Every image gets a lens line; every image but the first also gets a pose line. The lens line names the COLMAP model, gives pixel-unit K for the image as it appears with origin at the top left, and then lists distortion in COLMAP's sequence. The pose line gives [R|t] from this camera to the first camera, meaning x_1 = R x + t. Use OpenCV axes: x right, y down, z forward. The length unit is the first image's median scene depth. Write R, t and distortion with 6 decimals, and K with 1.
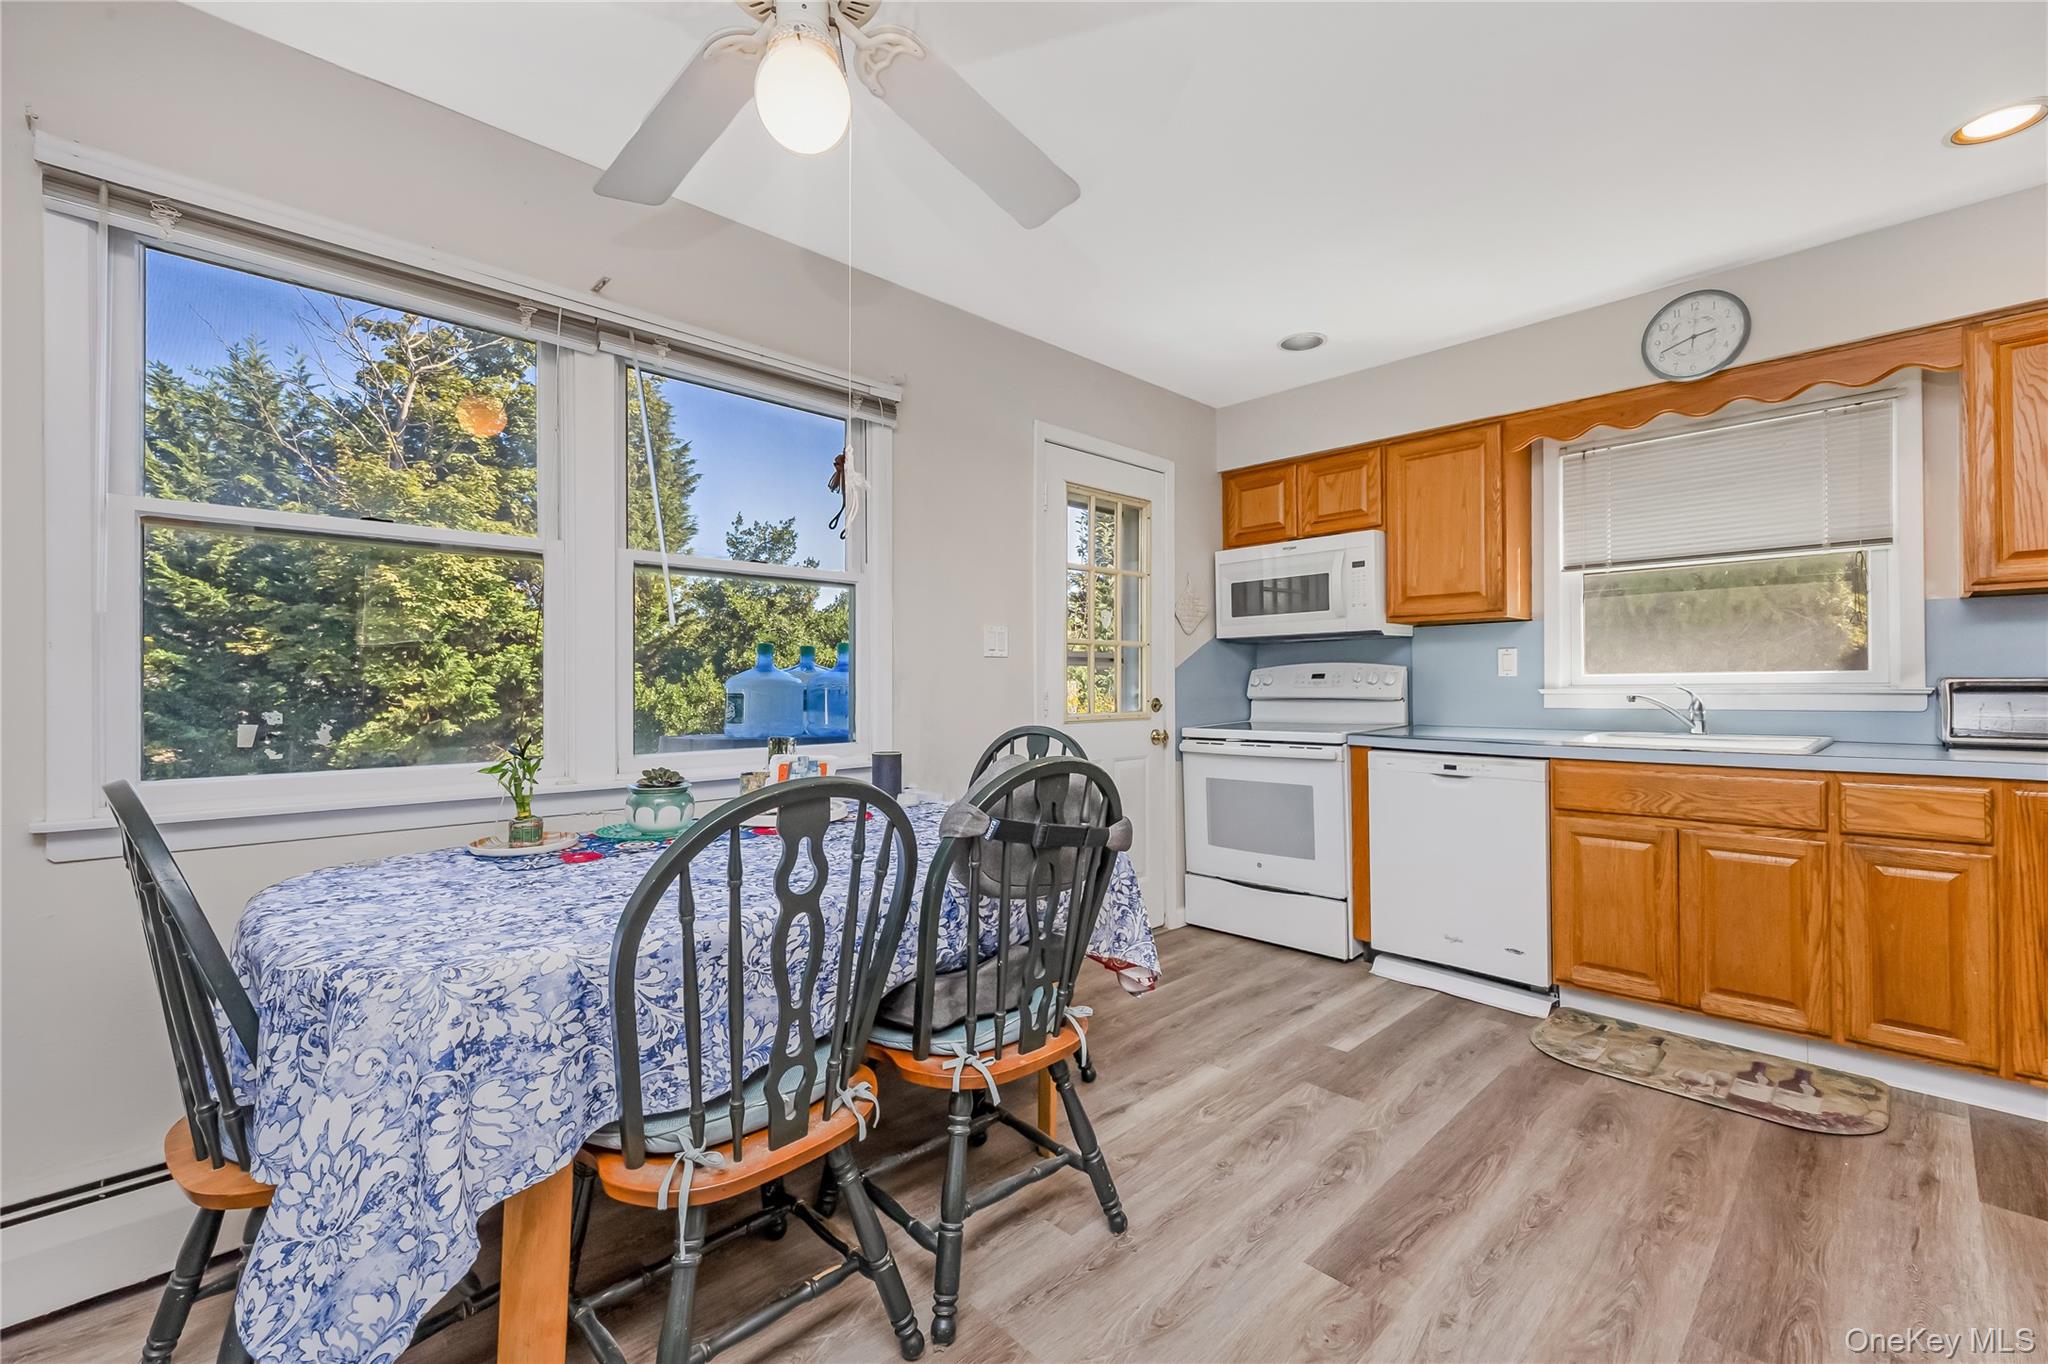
lens RADIAL K [[865.3, 0, 1024.0], [0, 865.3, 682.0], [0, 0, 1]] dist [0.000086, 0.000161]
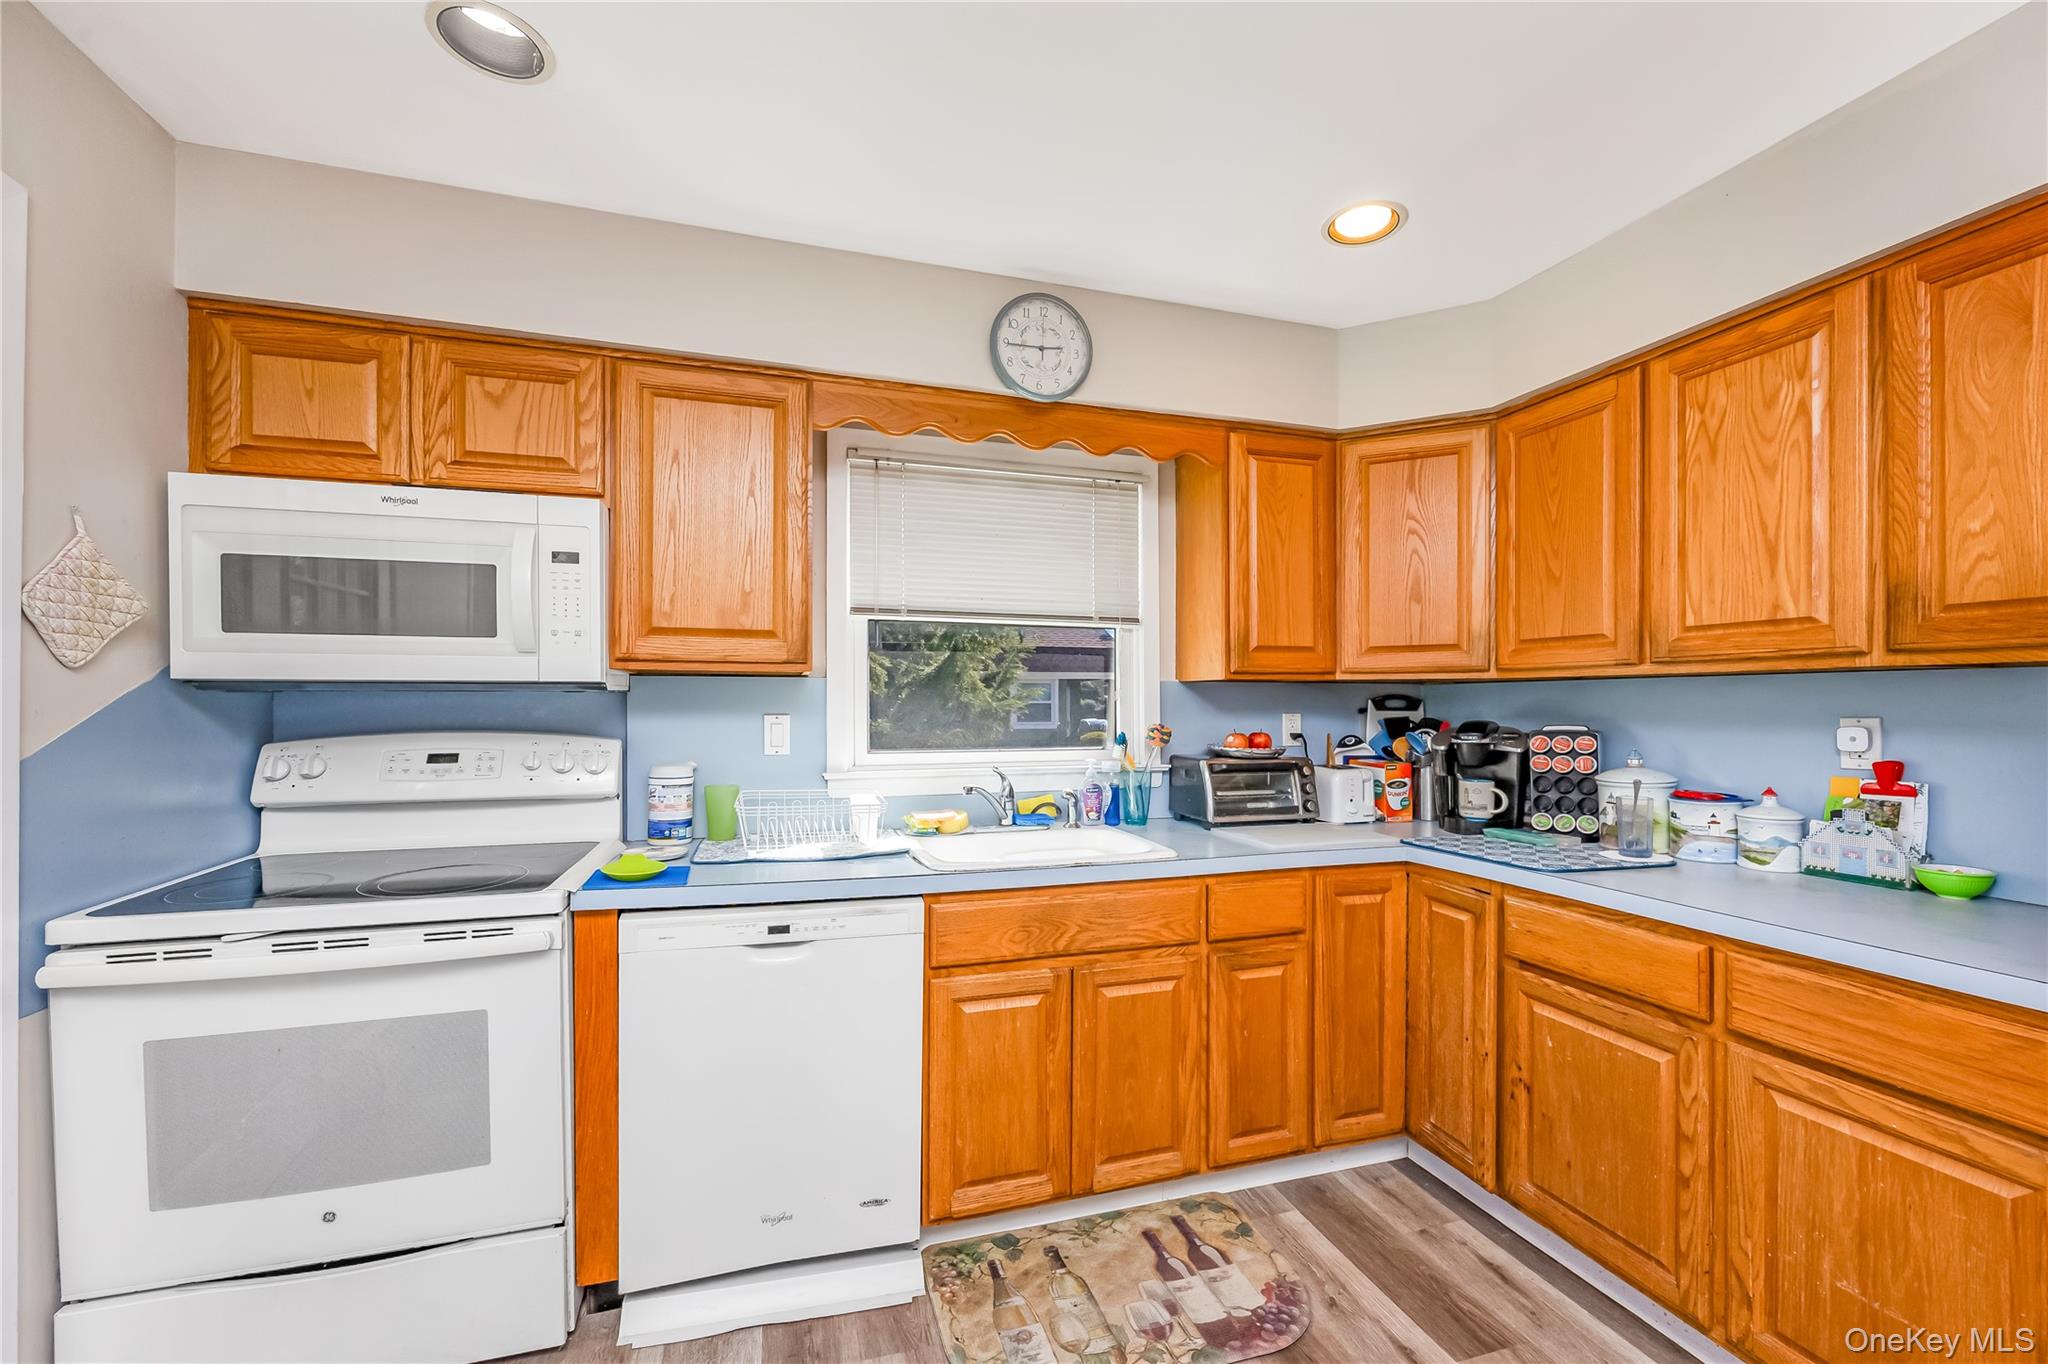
lens RADIAL K [[802.4, 0, 1026.4], [0, 802.4, 701.5], [0, 0, 1]] dist [-0.001152, -0.000148]
pose [[0.442655, 0.007899, 0.896657, 0.074338], [-0.008190, 0.999955, -0.004766, -0.052050], [-0.896654, -0.005234, 0.442700, 0.579030]]
